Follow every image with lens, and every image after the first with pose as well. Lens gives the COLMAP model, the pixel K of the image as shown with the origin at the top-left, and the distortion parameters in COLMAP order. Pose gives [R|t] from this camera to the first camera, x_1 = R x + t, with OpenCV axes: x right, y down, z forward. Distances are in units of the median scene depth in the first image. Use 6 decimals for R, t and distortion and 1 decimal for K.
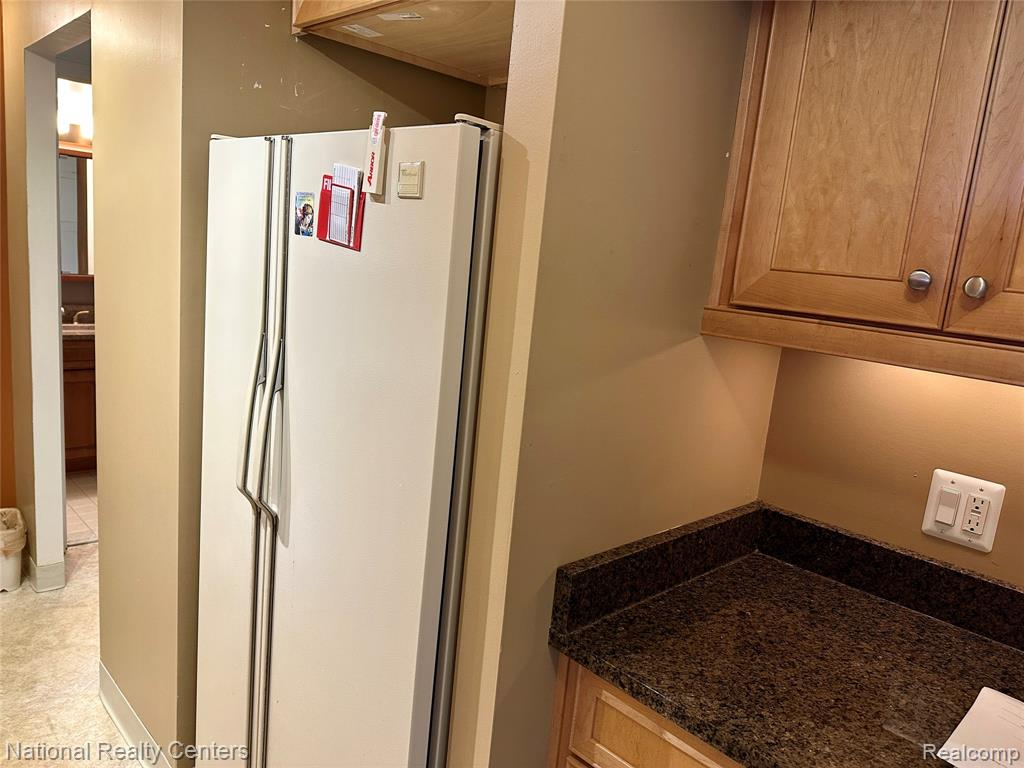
lens RADIAL K [[711.6, 0, 512.0], [0, 711.6, 384.0], [0, 0, 1]] dist [0.067383, -0.085526]
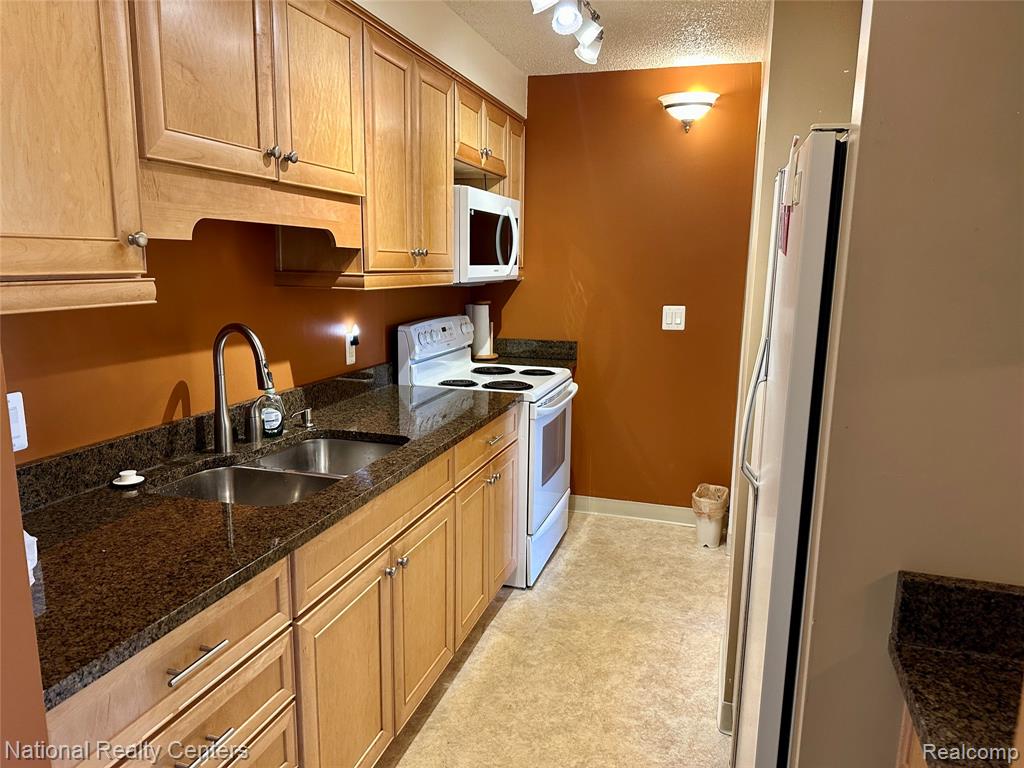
lens RADIAL K [[711.6, 0, 512.0], [0, 711.6, 384.0], [0, 0, 1]] dist [0.067383, -0.085526]
pose [[0.474677, 0.066211, -0.877666, 0.603468], [-0.124160, 0.992232, 0.007703, 0.064685], [0.871359, 0.105314, 0.479211, 0.067487]]
